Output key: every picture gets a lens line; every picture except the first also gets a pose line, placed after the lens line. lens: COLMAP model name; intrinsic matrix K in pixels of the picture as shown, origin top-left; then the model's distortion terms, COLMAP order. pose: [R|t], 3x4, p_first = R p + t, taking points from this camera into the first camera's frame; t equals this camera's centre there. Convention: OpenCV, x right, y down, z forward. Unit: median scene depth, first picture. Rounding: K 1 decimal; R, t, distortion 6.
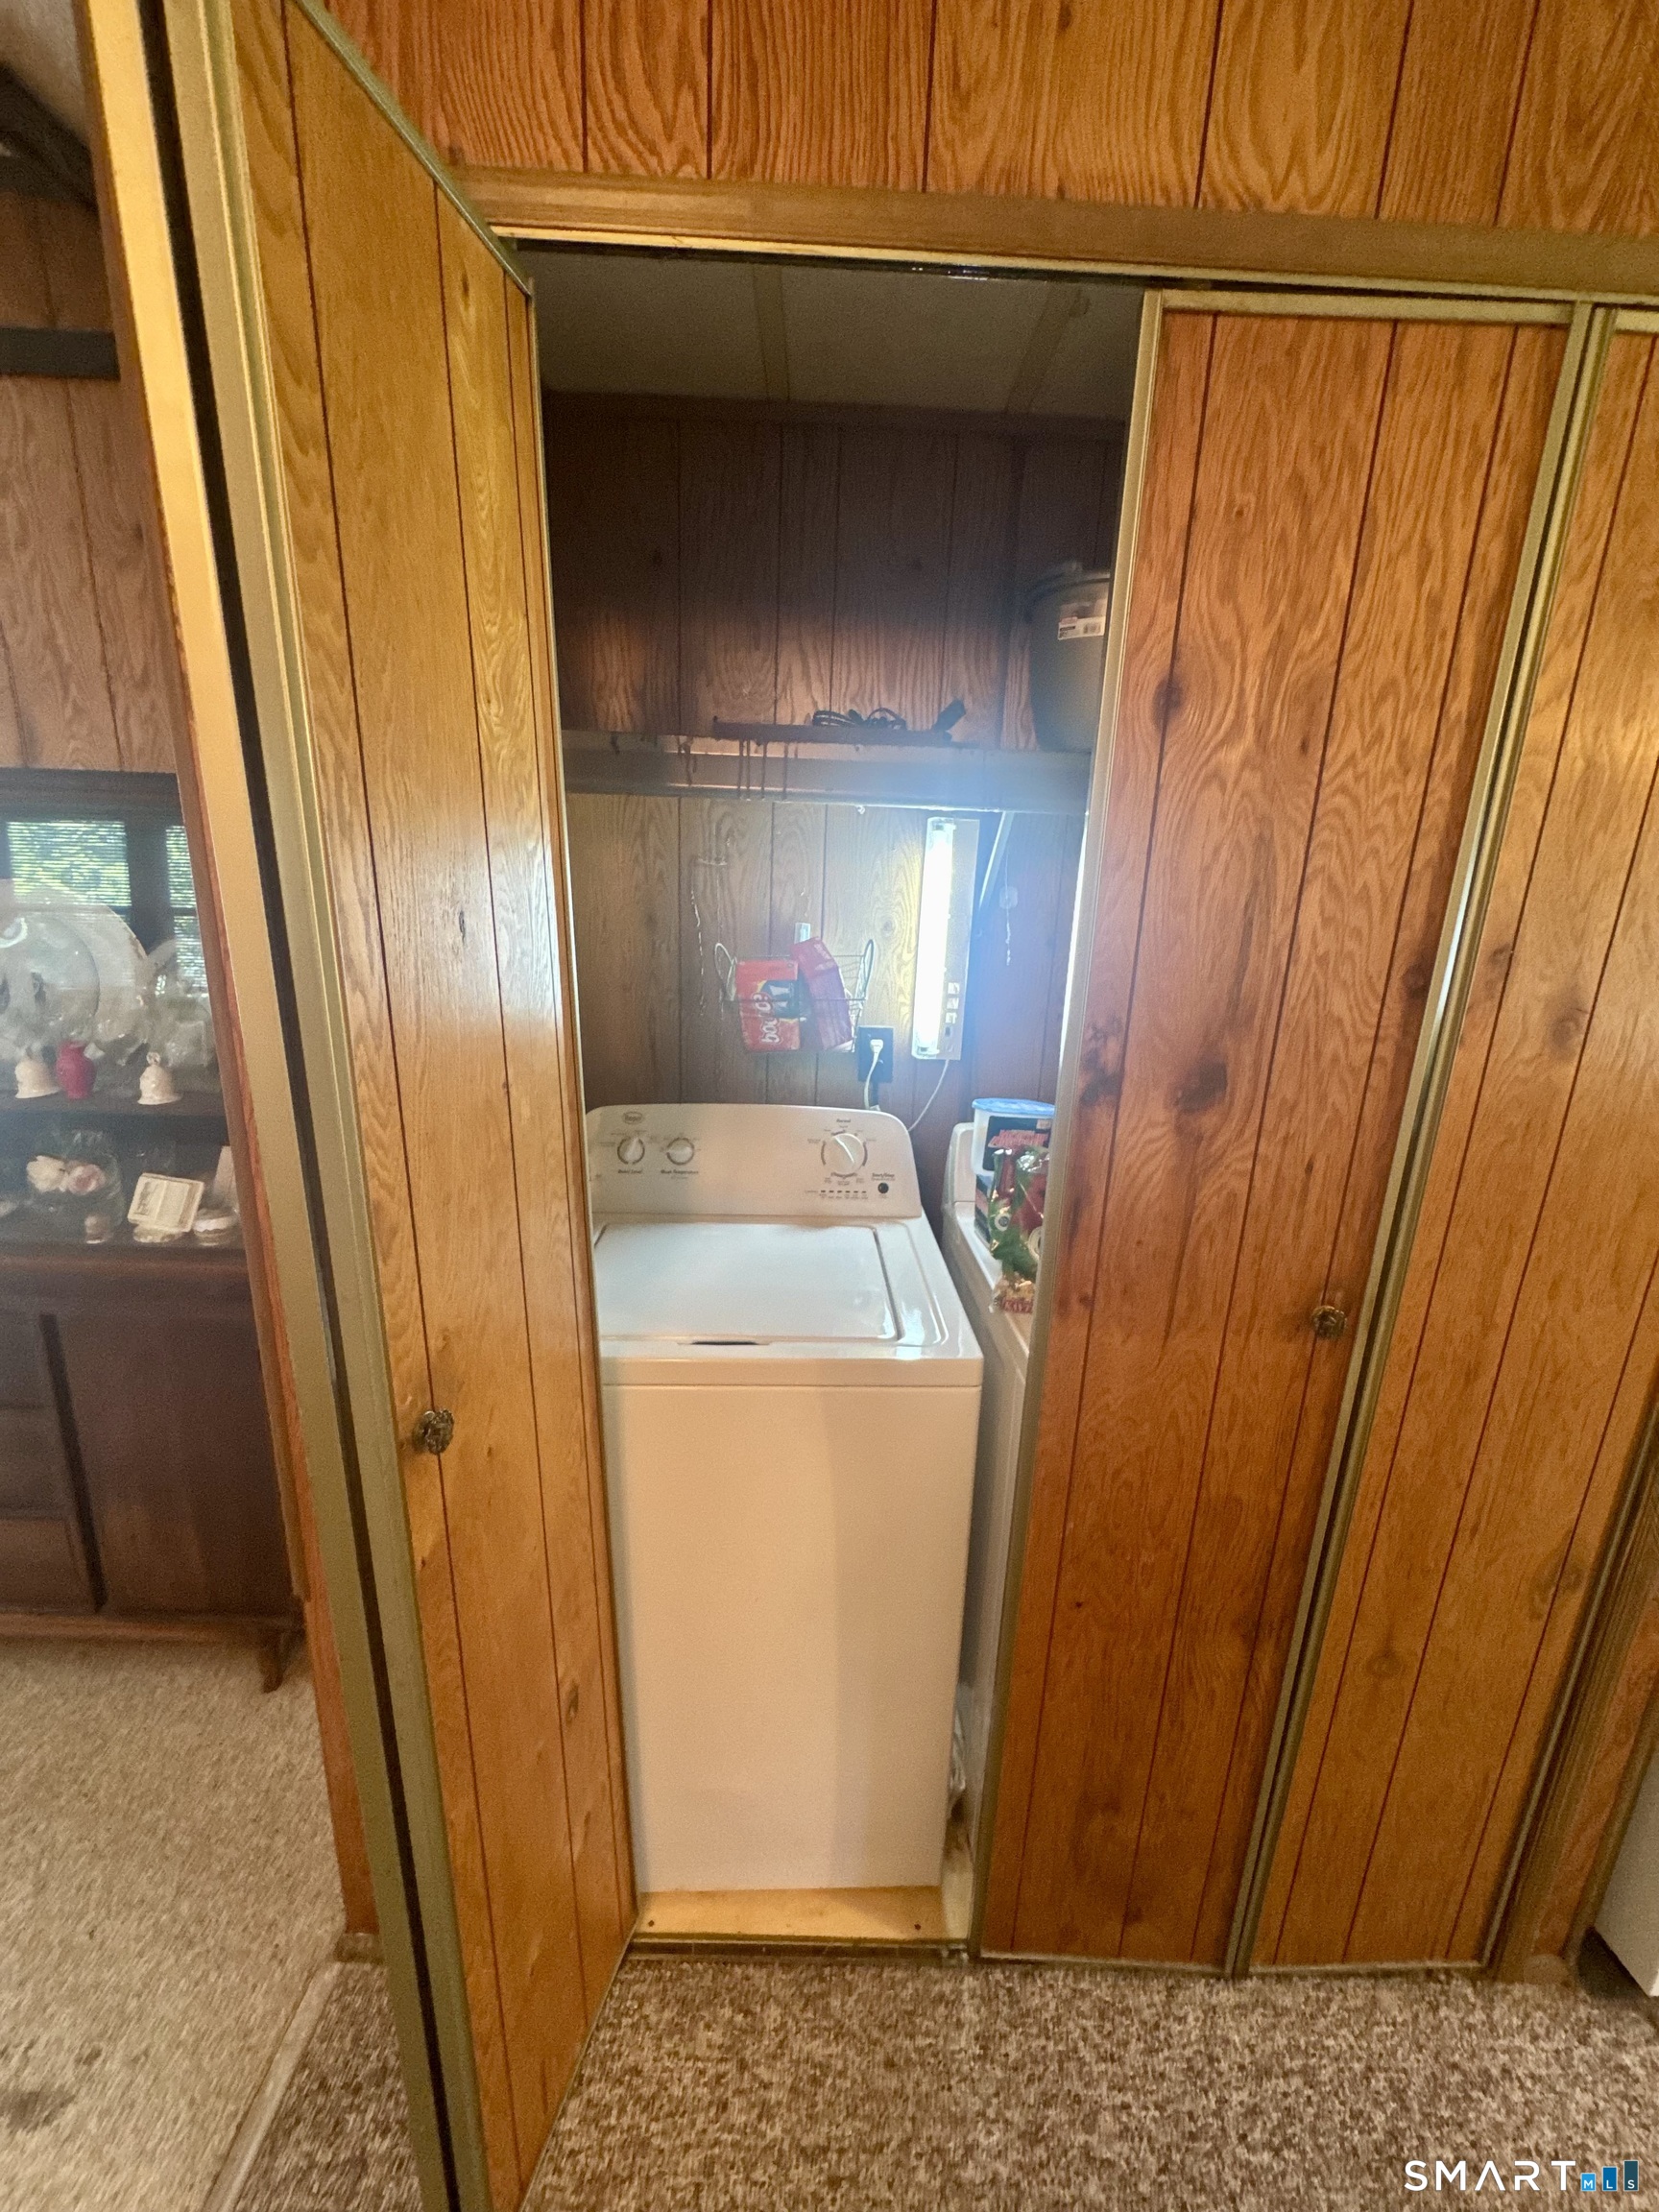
lens RADIAL K [[885.1, 0, 830.5], [0, 885.1, 1104.8], [0, 0, 1]] dist [-0.005168, 0.000785]
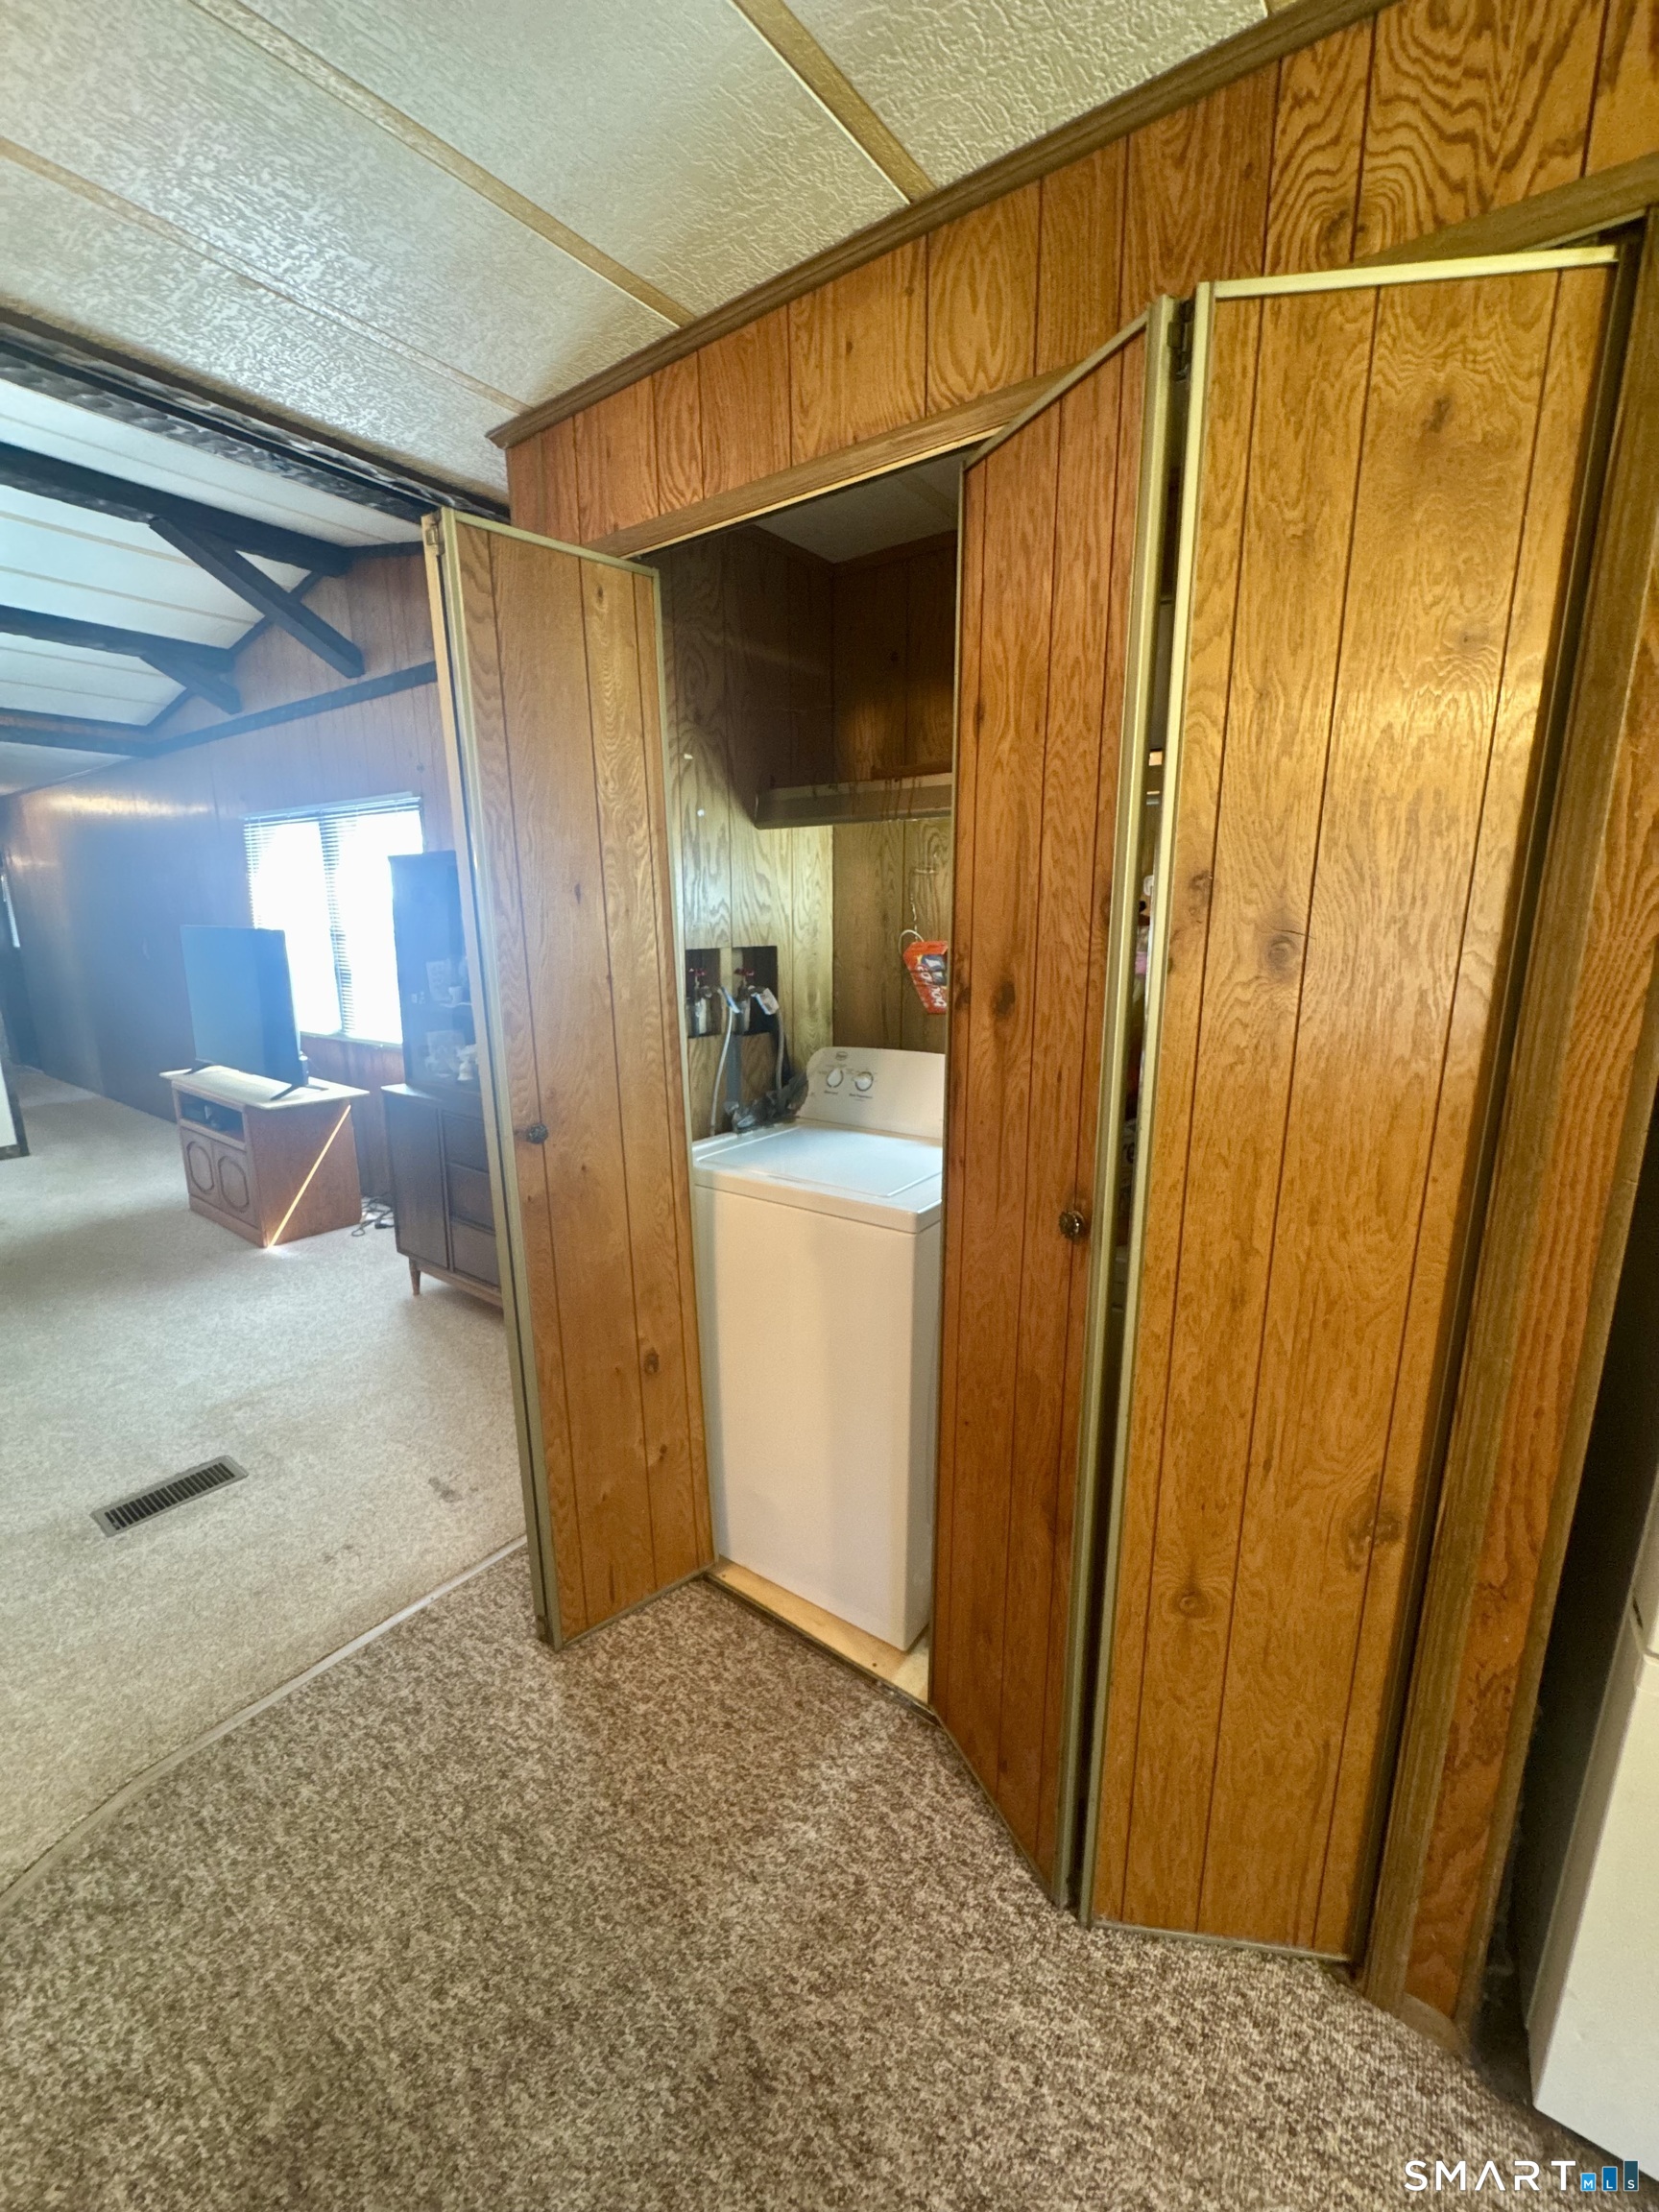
lens RADIAL K [[885.1, 0, 830.5], [0, 885.1, 1104.8], [0, 0, 1]] dist [-0.005168, 0.000785]
pose [[0.796511, 0.091107, -0.597720, 0.919502], [-0.121976, 0.992469, -0.011267, 0.166318], [0.592192, 0.081881, 0.801626, -0.183630]]
